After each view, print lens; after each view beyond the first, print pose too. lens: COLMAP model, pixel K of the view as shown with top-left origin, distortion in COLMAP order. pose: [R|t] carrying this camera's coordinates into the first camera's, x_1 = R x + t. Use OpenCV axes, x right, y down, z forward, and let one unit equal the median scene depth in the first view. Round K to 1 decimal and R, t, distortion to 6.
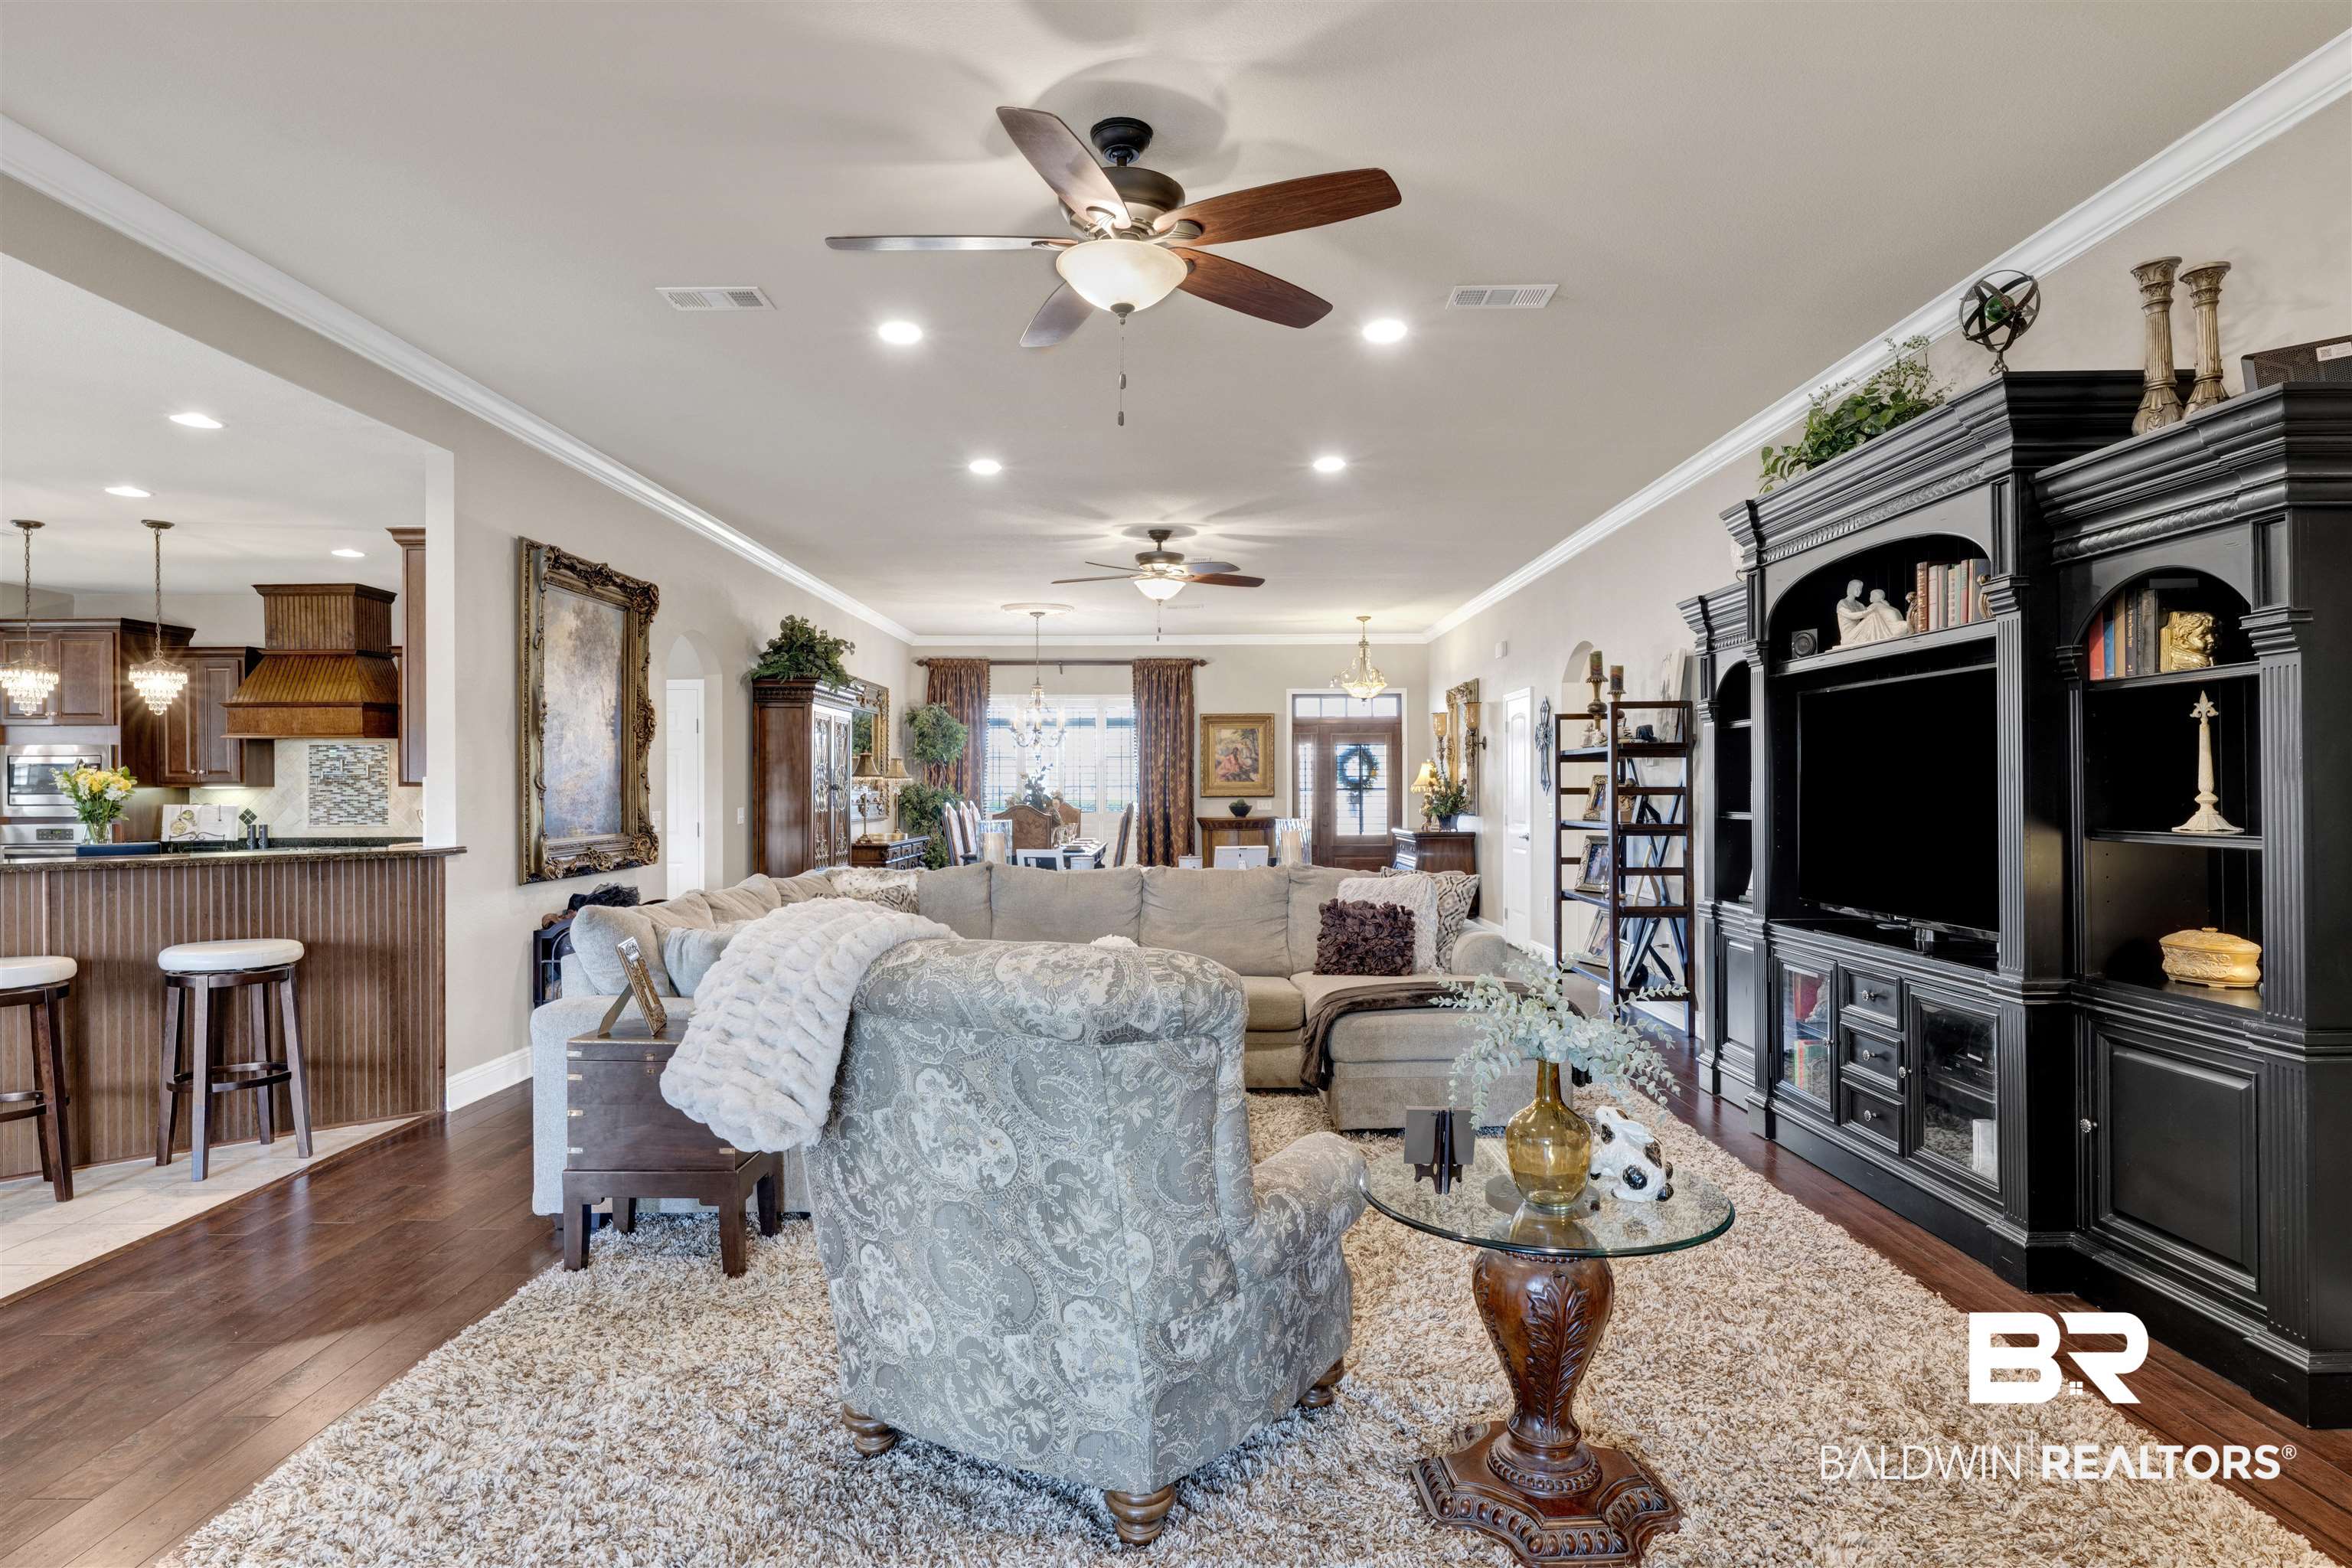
lens RADIAL K [[1295.7, 0, 1182.8], [0, 1295.7, 794.6], [0, 0, 1]] dist [-0.002932, -0.001086]
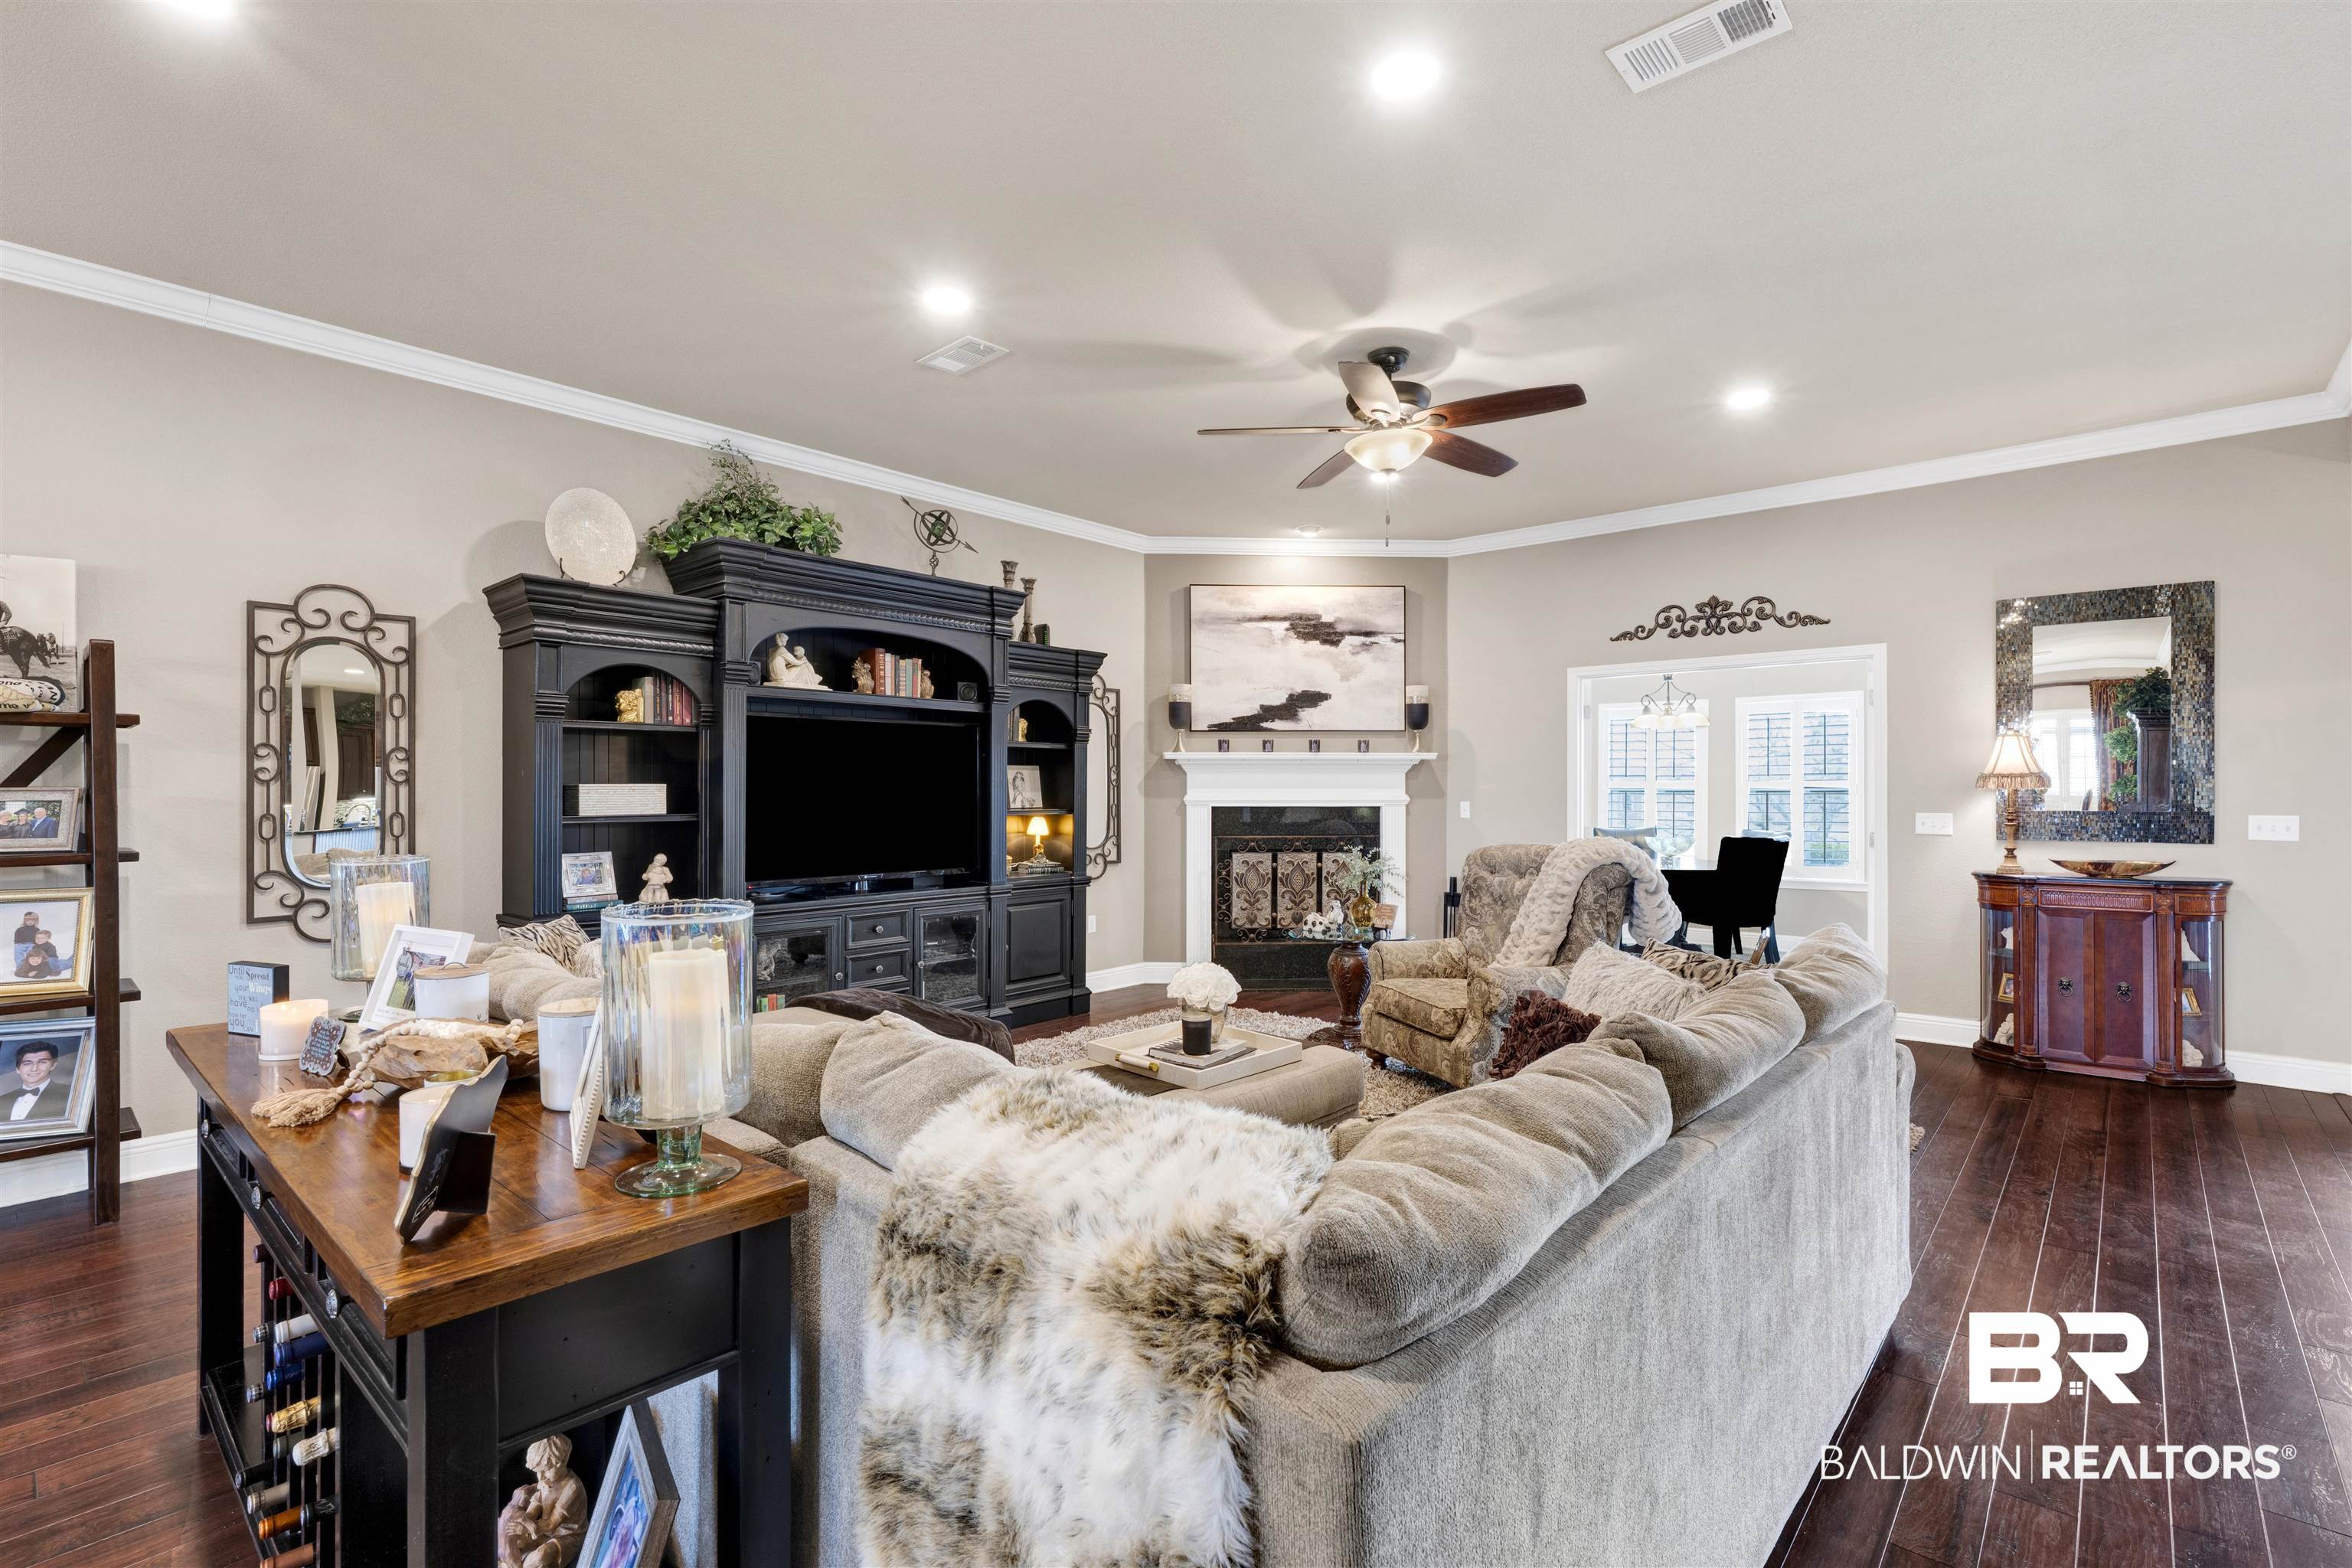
lens RADIAL K [[1079.1, 0, 1176.4], [0, 1079.1, 790.8], [0, 0, 1]] dist [-0.000778, 0.000862]
pose [[-0.752975, 0.003346, 0.658040, -0.249636], [0.005407, 0.999985, 0.001103, -0.002148], [-0.658027, 0.004389, -0.752982, 0.770111]]
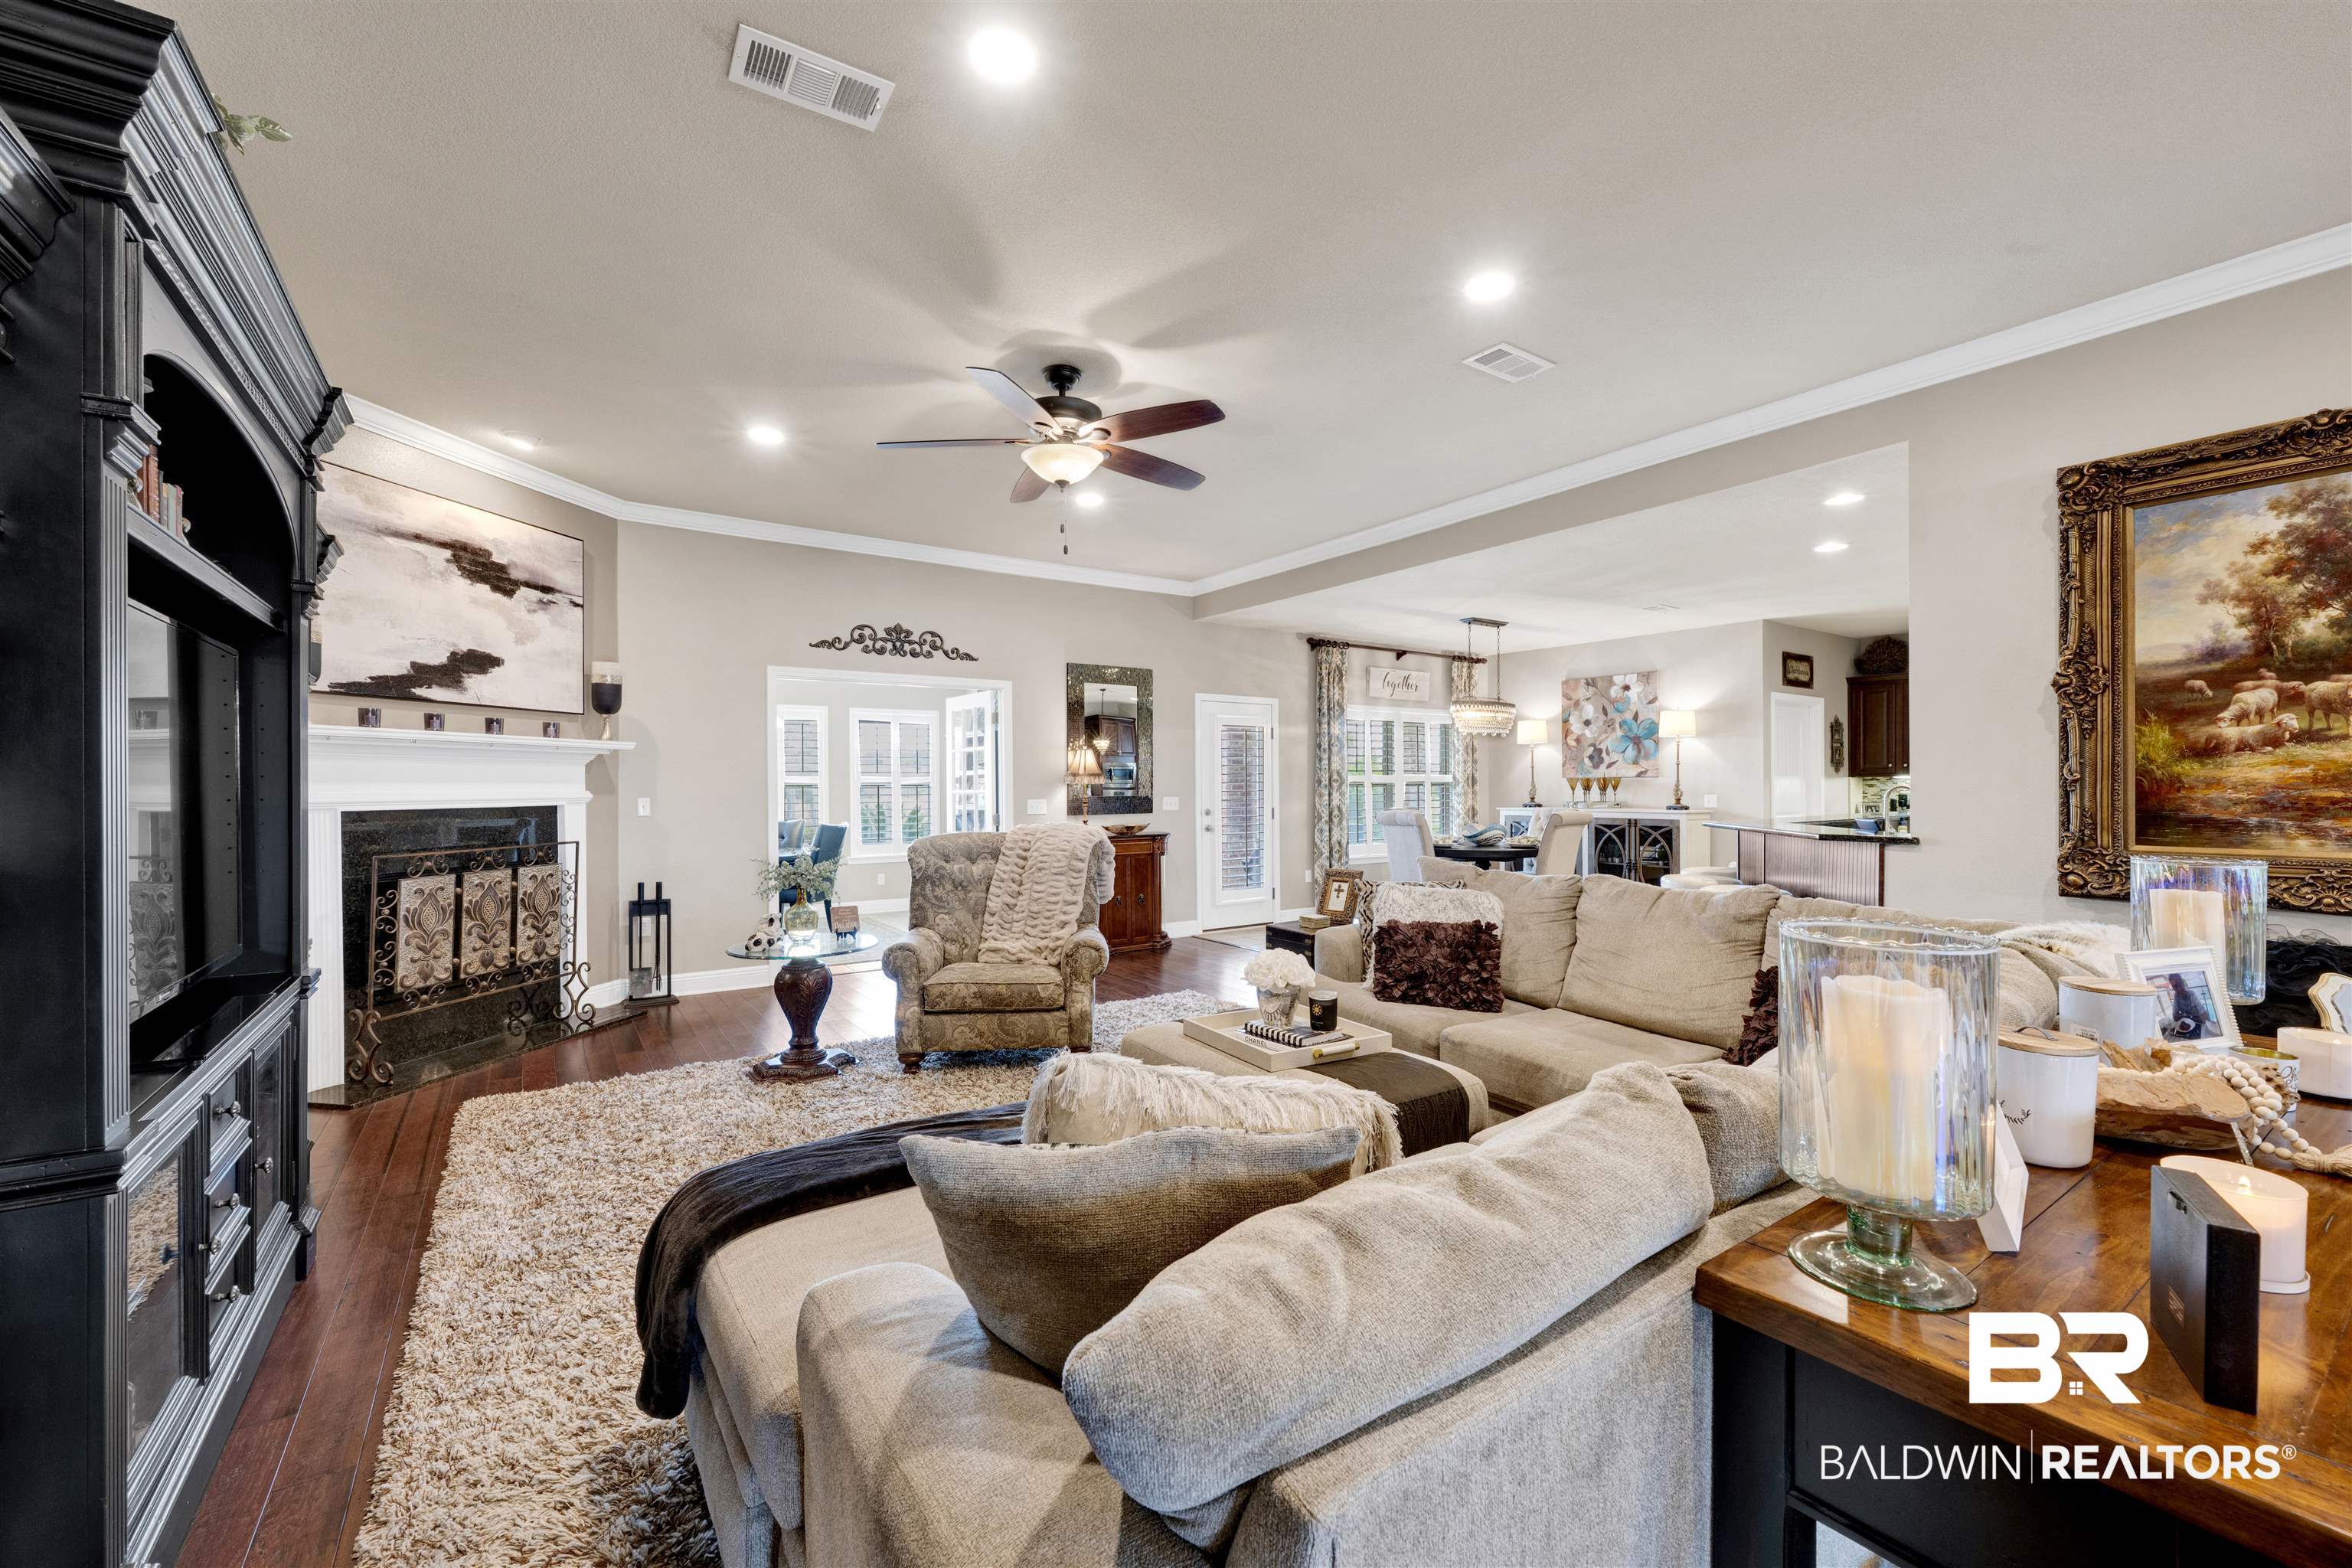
lens RADIAL K [[946.3, 0, 1174.4], [0, 946.3, 788.1], [0, 0, 1]] dist [-0.000671, -0.000177]
pose [[-0.823630, 0.007935, -0.567072, 0.184591], [0.003498, 0.999954, 0.008912, -0.003186], [0.567117, 0.005357, -0.823620, 0.744603]]
